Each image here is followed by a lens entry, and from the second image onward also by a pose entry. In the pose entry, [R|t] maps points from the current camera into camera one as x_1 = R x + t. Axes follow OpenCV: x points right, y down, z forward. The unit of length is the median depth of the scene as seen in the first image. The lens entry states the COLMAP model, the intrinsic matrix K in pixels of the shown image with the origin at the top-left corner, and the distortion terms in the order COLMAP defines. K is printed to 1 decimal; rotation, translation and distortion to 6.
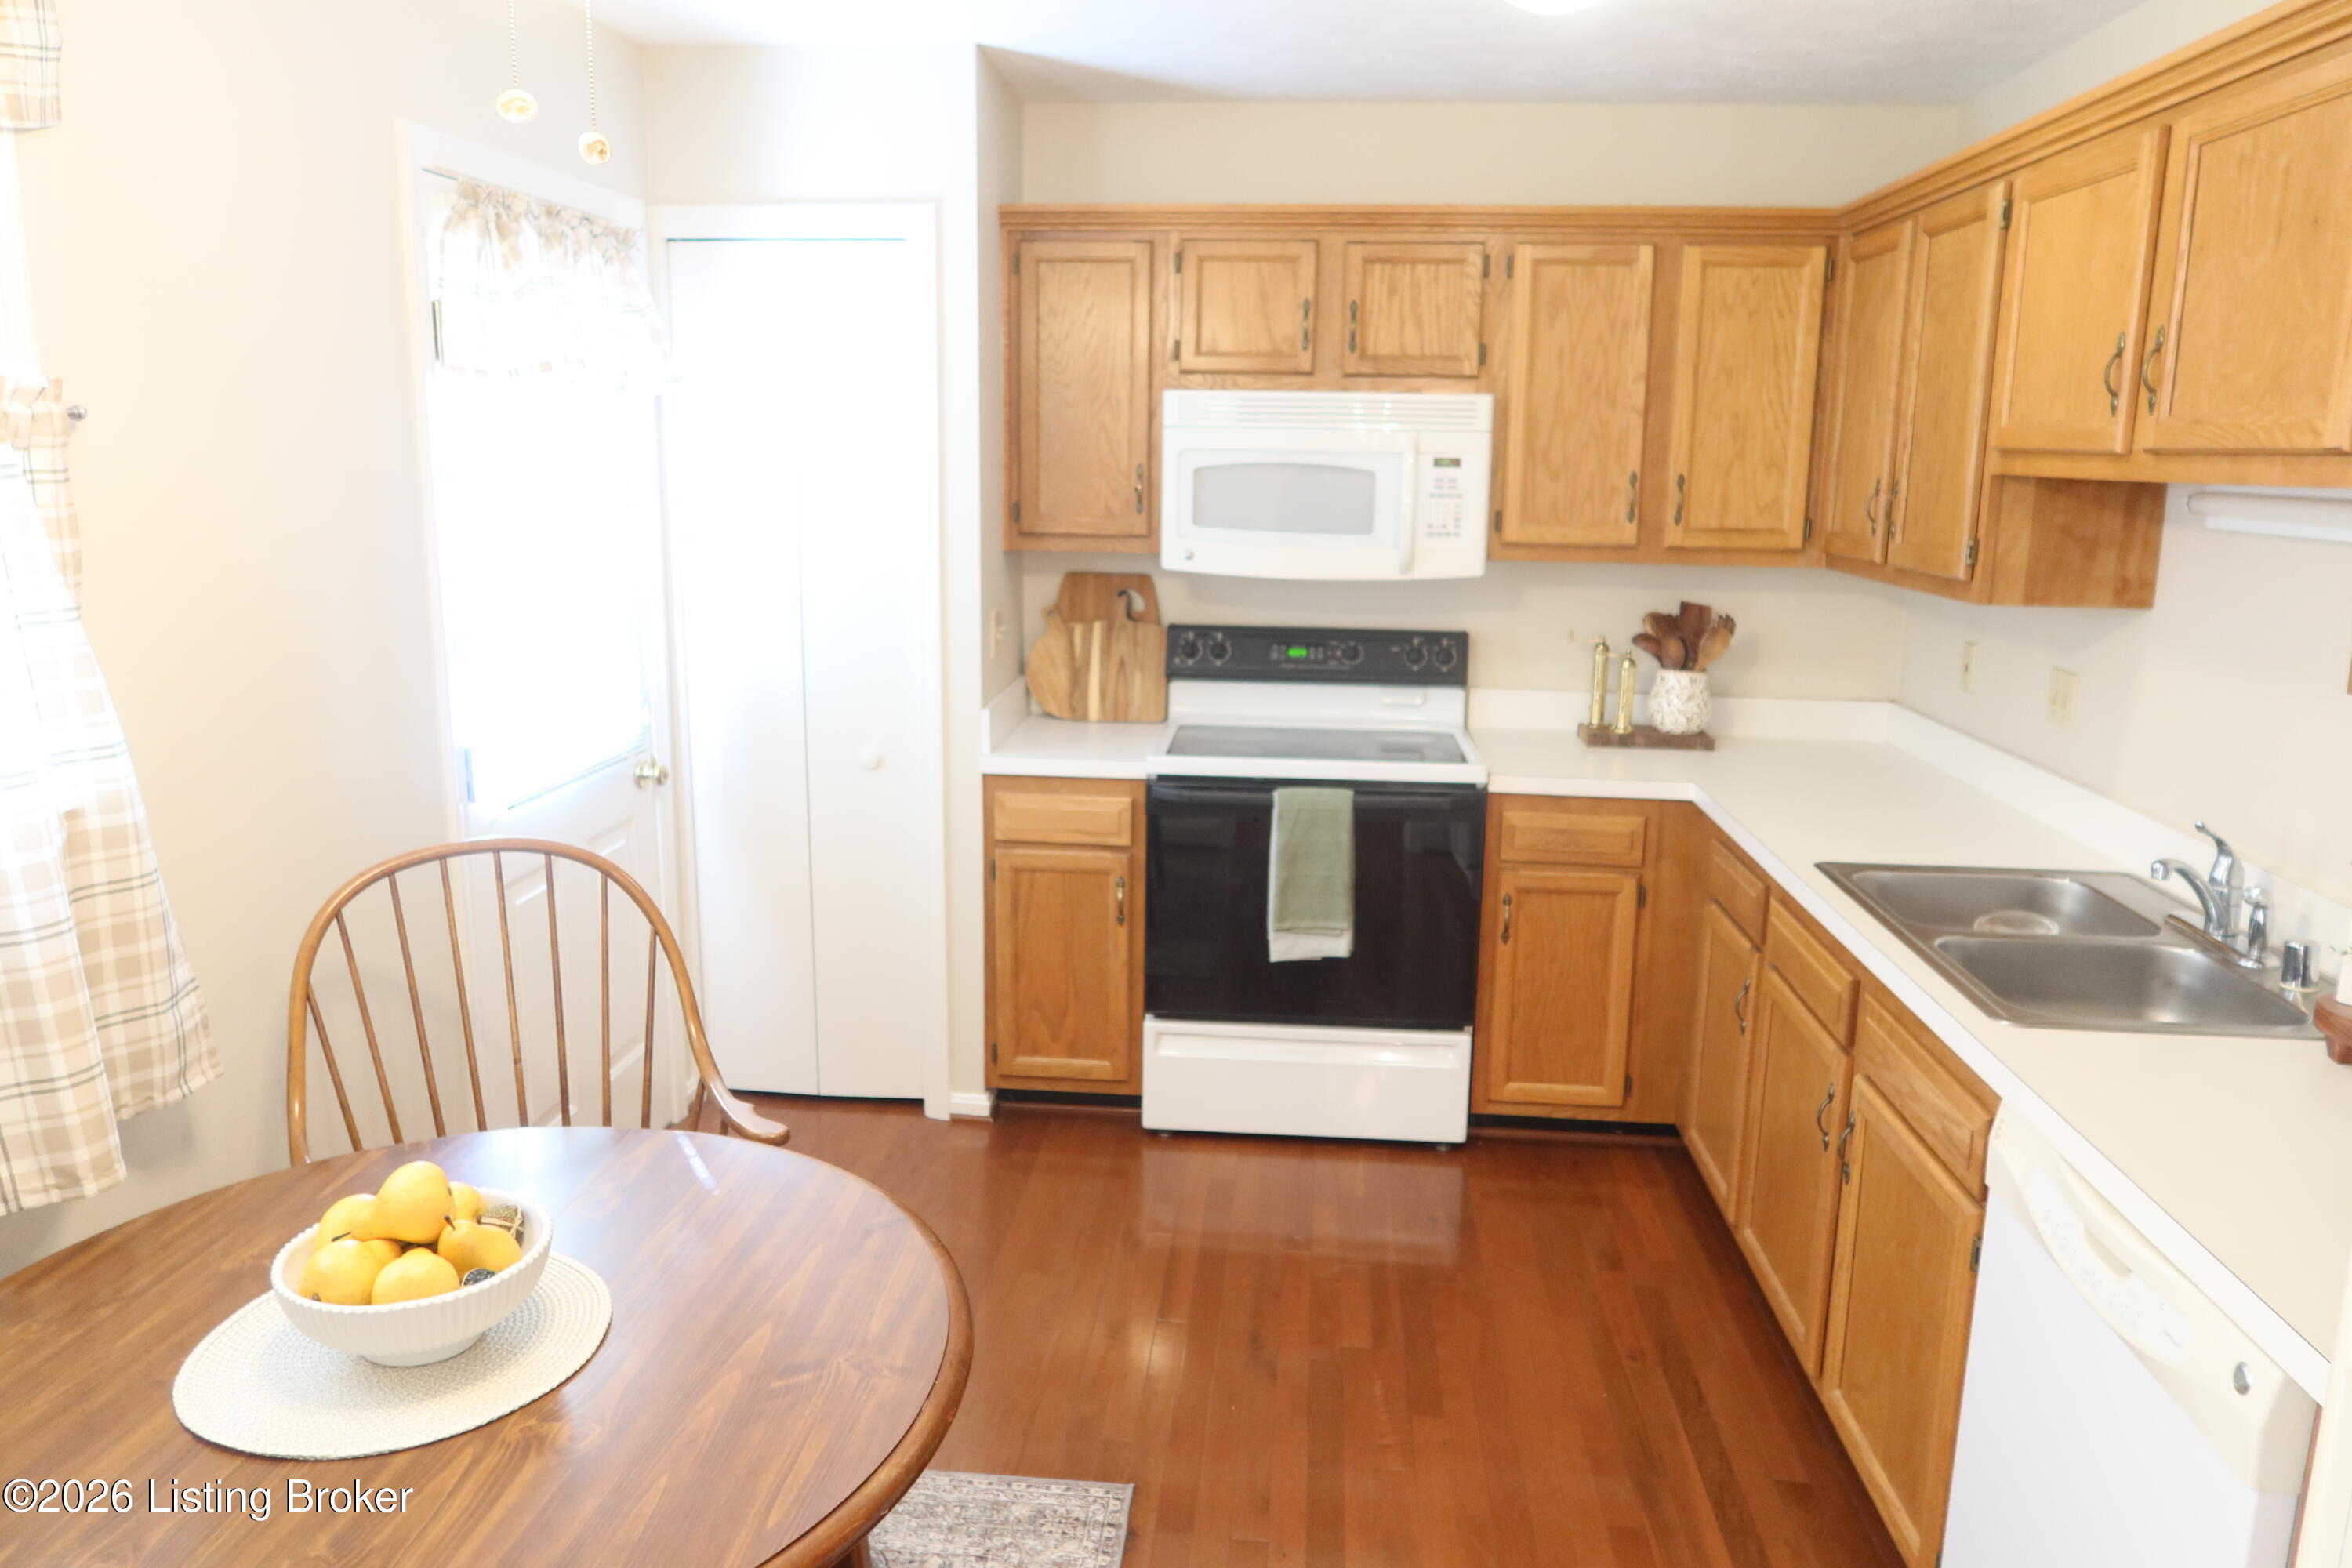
lens RADIAL K [[1625.2, 0, 1165.9], [0, 1625.2, 767.2], [0, 0, 1]] dist [-0.024596, 0.007017]
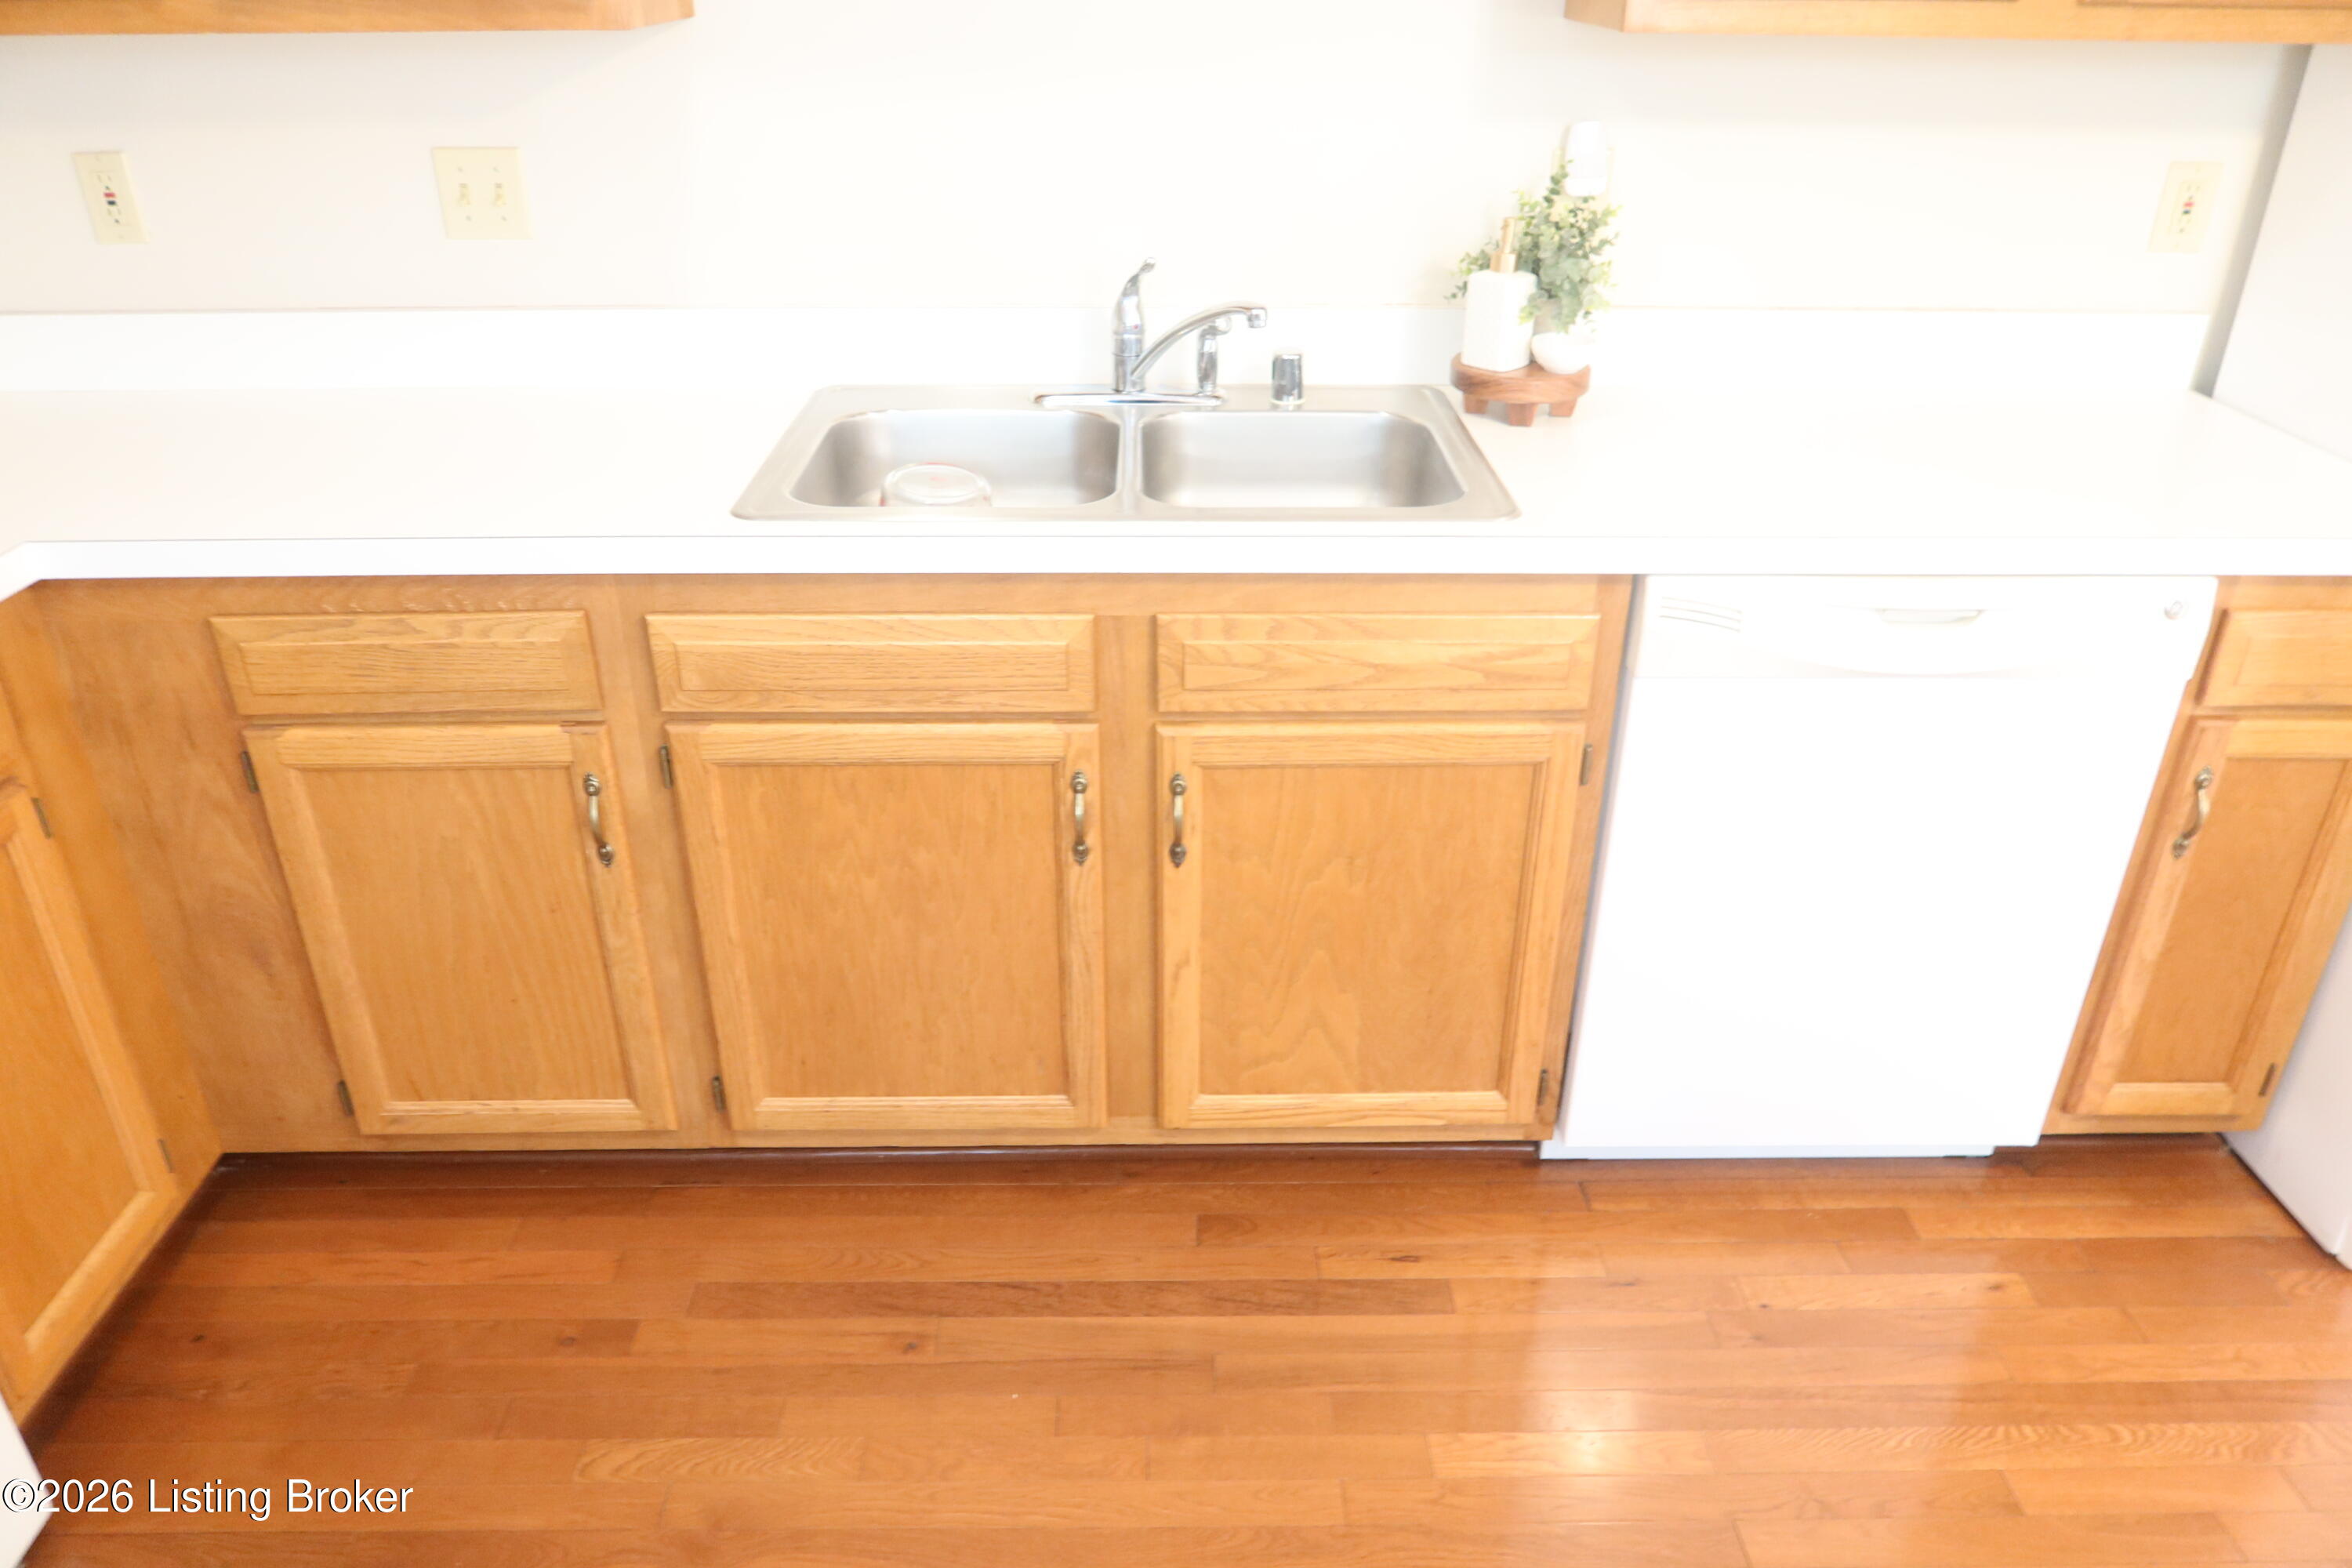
lens RADIAL K [[1625.2, 0, 1165.9], [0, 1625.2, 767.2], [0, 0, 1]] dist [-0.024596, 0.007017]
pose [[-0.112593, -0.466796, 0.877168, -0.134691], [0.190237, 0.856325, 0.480123, -0.089171], [-0.975260, 0.220929, -0.007614, 0.672474]]
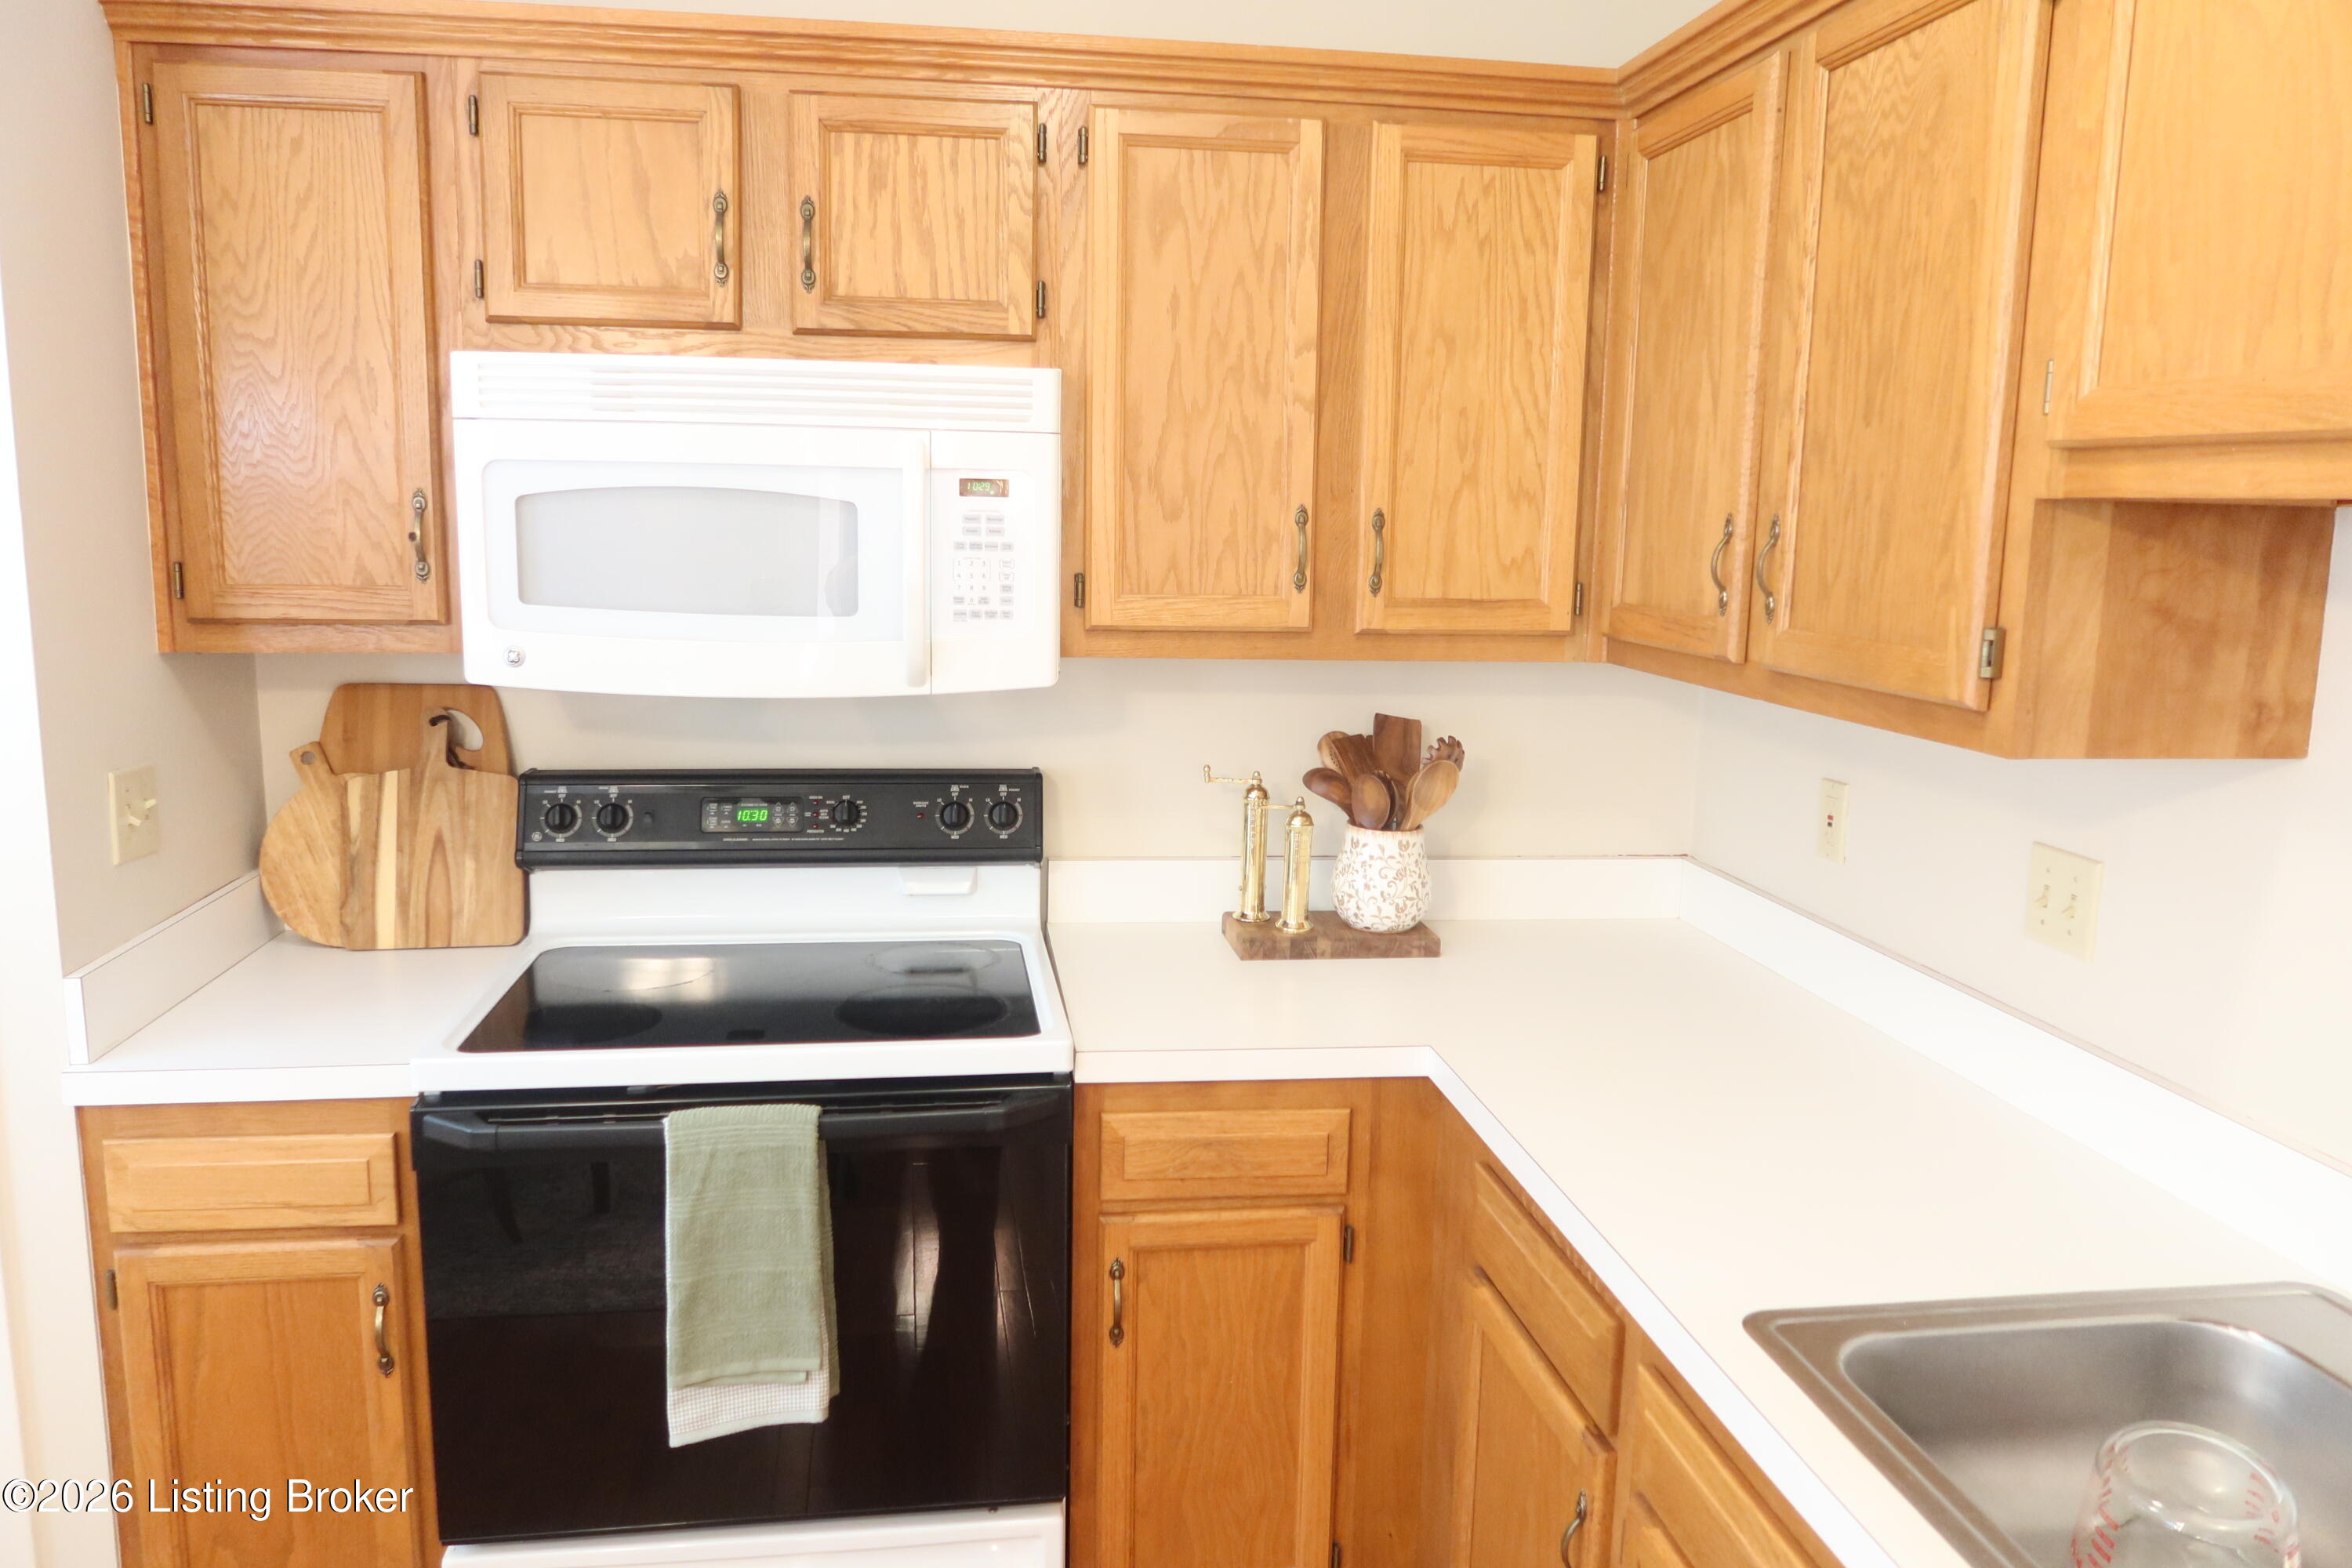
lens RADIAL K [[1625.2, 0, 1165.9], [0, 1625.2, 767.2], [0, 0, 1]] dist [-0.024596, 0.007017]
pose [[0.973779, -0.030573, 0.225430, 0.104705], [0.038228, 0.998828, -0.029669, -0.071948], [-0.224259, 0.037509, 0.973807, 0.441397]]
